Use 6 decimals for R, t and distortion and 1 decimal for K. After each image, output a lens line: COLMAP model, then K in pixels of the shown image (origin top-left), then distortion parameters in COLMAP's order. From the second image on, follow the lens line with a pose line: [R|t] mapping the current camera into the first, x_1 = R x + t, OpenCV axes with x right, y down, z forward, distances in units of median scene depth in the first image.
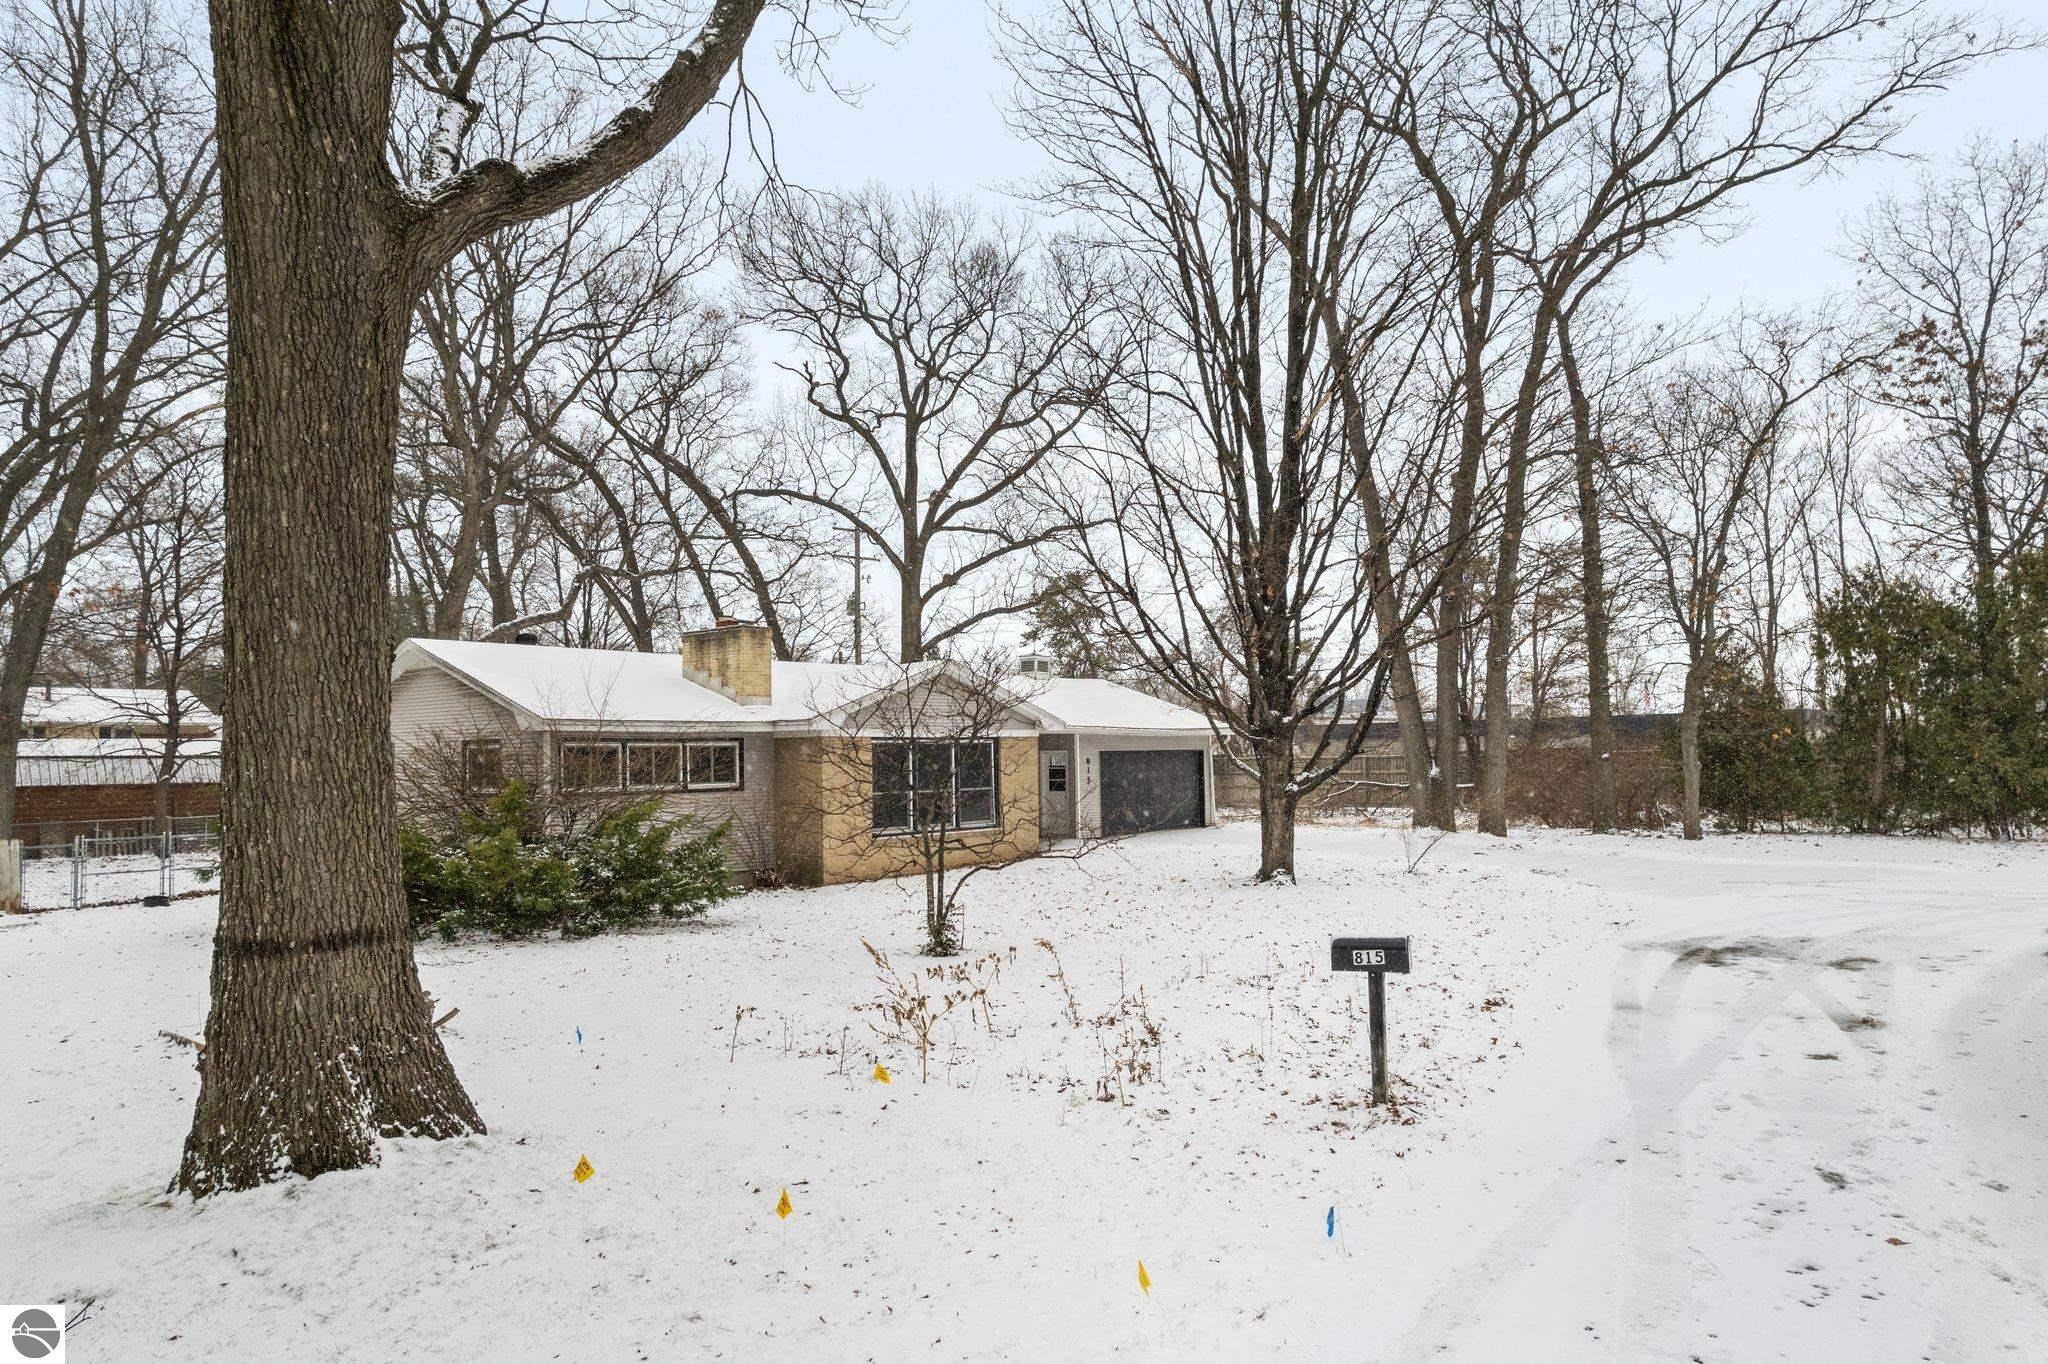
lens RADIAL K [[1310.0, 0, 1024.1], [0, 1310.0, 642.8], [0, 0, 1]] dist [-0.056105, -0.001829]
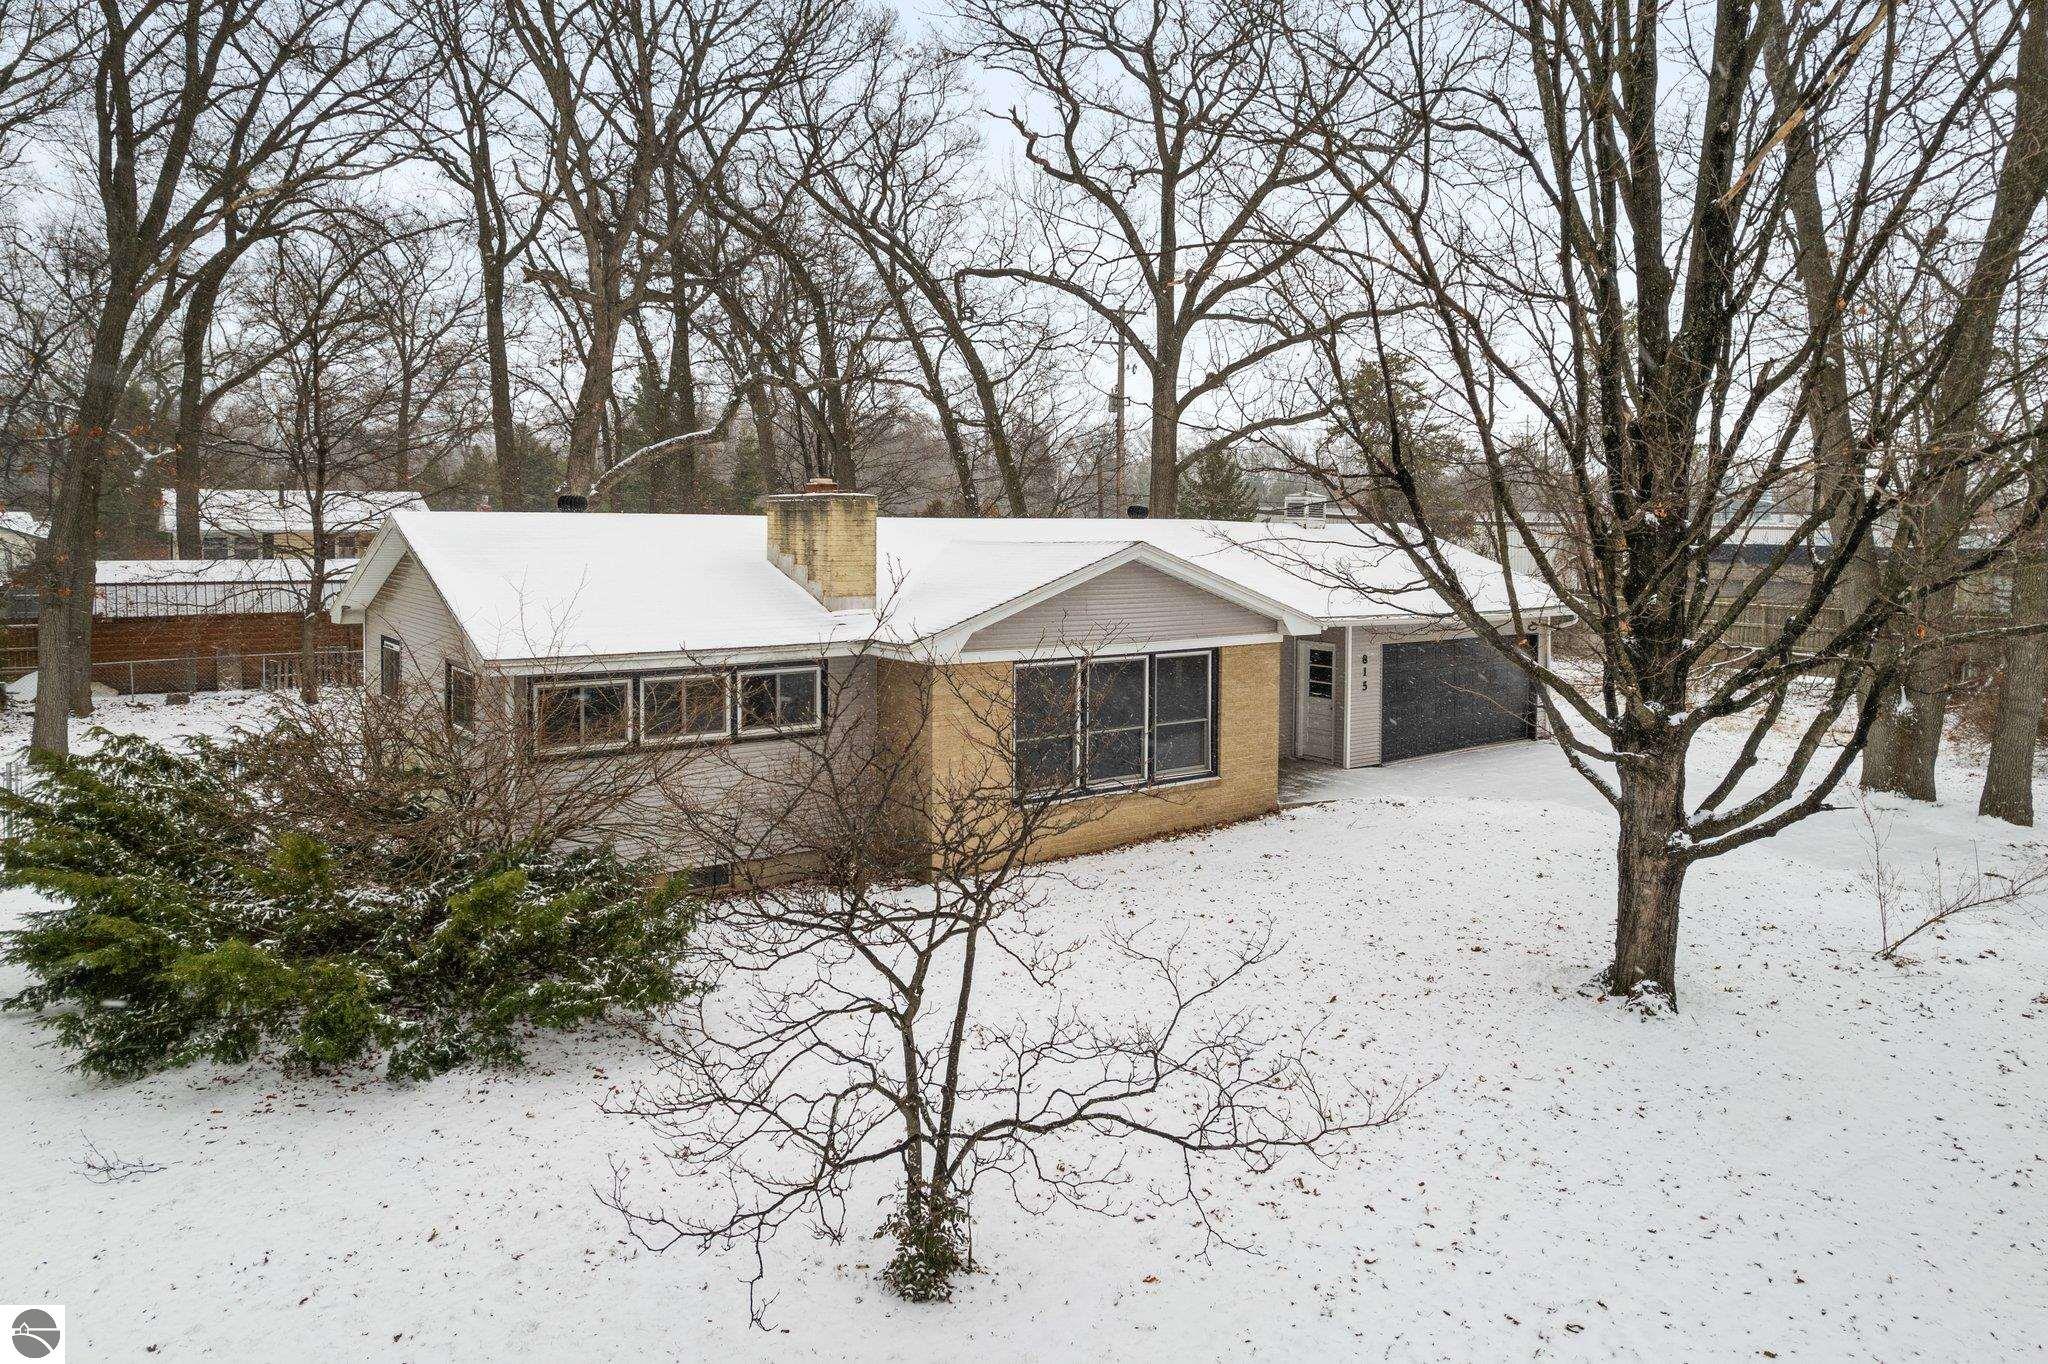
lens RADIAL K [[1357.4, 0, 1025.8], [0, 1357.4, 548.7], [0, 0, 1]] dist [-0.031462, 0.000529]
pose [[0.972278, 0.028372, -0.232101, 0.029640], [-0.004651, 0.994762, 0.102113, -0.033679], [0.233782, -0.098202, 0.967317, 0.183359]]
